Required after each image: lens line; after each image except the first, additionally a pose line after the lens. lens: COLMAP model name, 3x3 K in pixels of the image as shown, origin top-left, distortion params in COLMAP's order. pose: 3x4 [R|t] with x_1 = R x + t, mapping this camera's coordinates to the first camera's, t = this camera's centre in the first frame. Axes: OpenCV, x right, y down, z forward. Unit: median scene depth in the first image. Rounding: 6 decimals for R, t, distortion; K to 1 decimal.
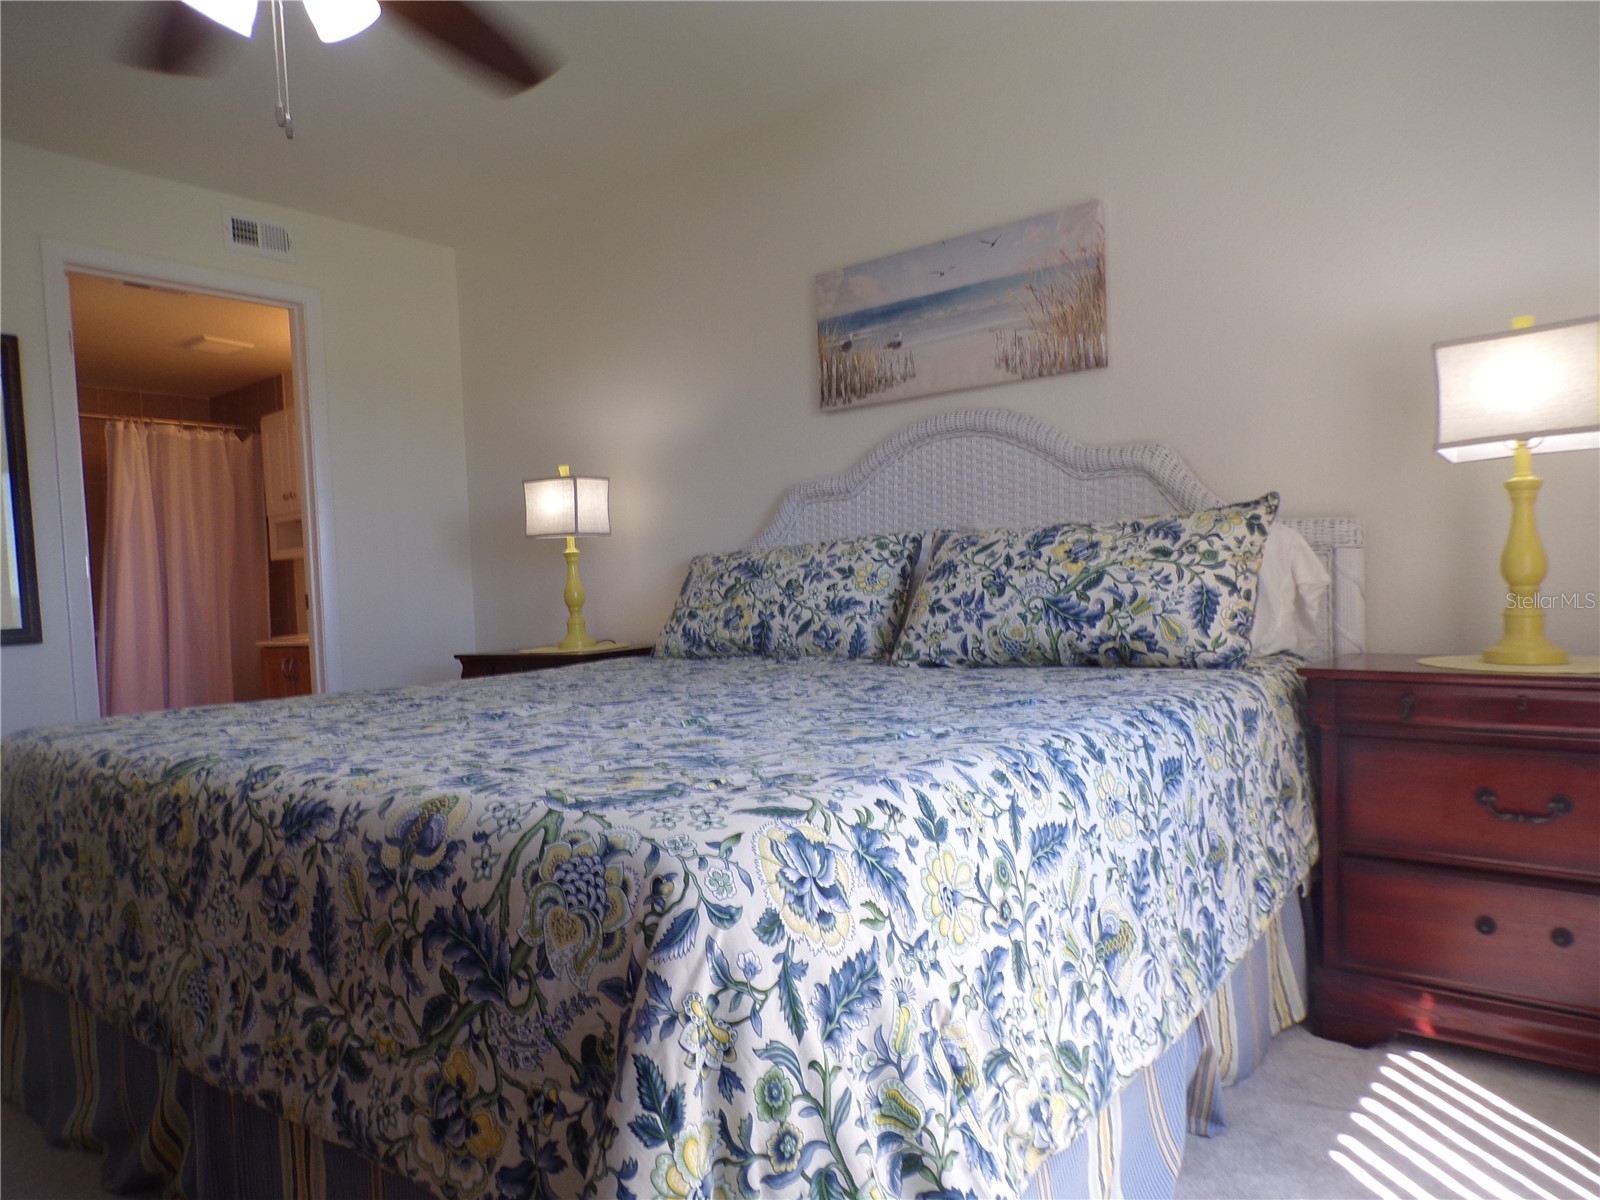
lens RADIAL K [[1096.9, 0, 809.0], [0, 1096.9, 608.4], [0, 0, 1]] dist [0.002021, 0.008347]
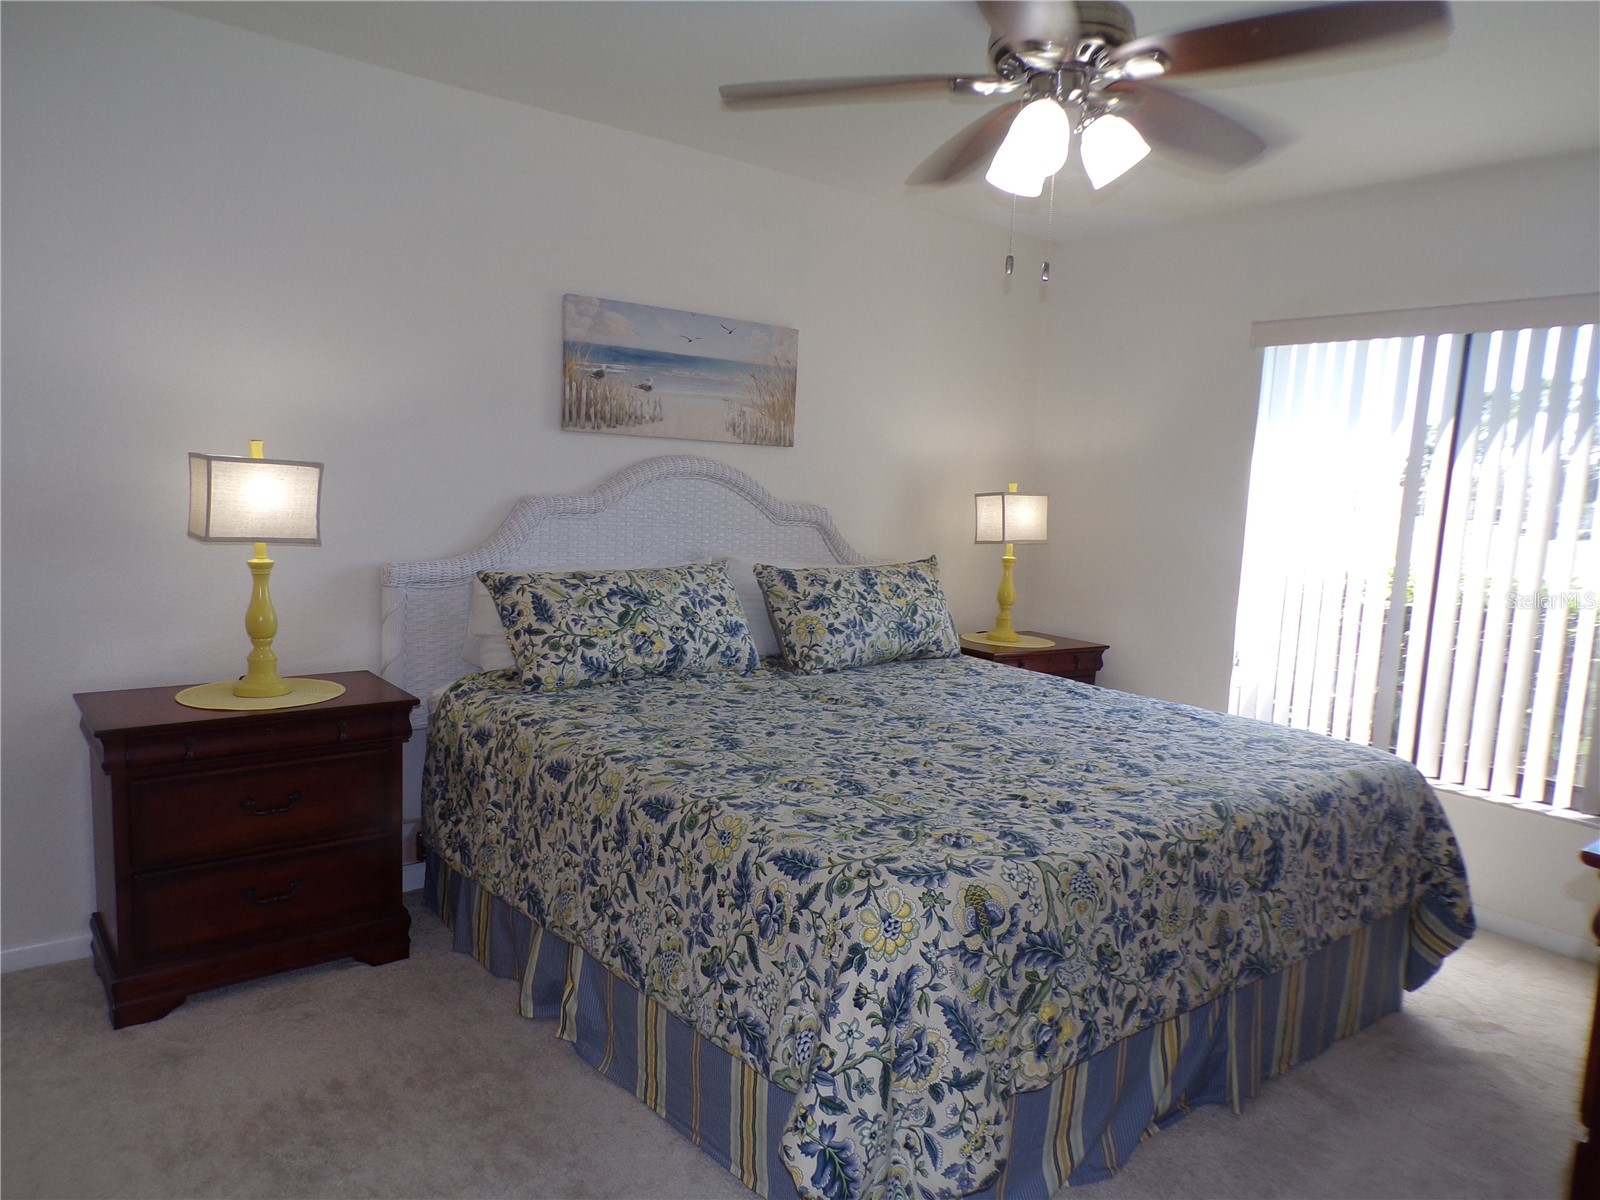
lens RADIAL K [[1096.9, 0, 810.2], [0, 1096.9, 597.0], [0, 0, 1]] dist [0.002021, 0.008347]
pose [[0.230369, -0.049793, 0.971829, -1.093645], [-0.036647, 0.997538, 0.059798, -0.109631], [-0.972413, -0.049390, 0.227977, 0.626585]]
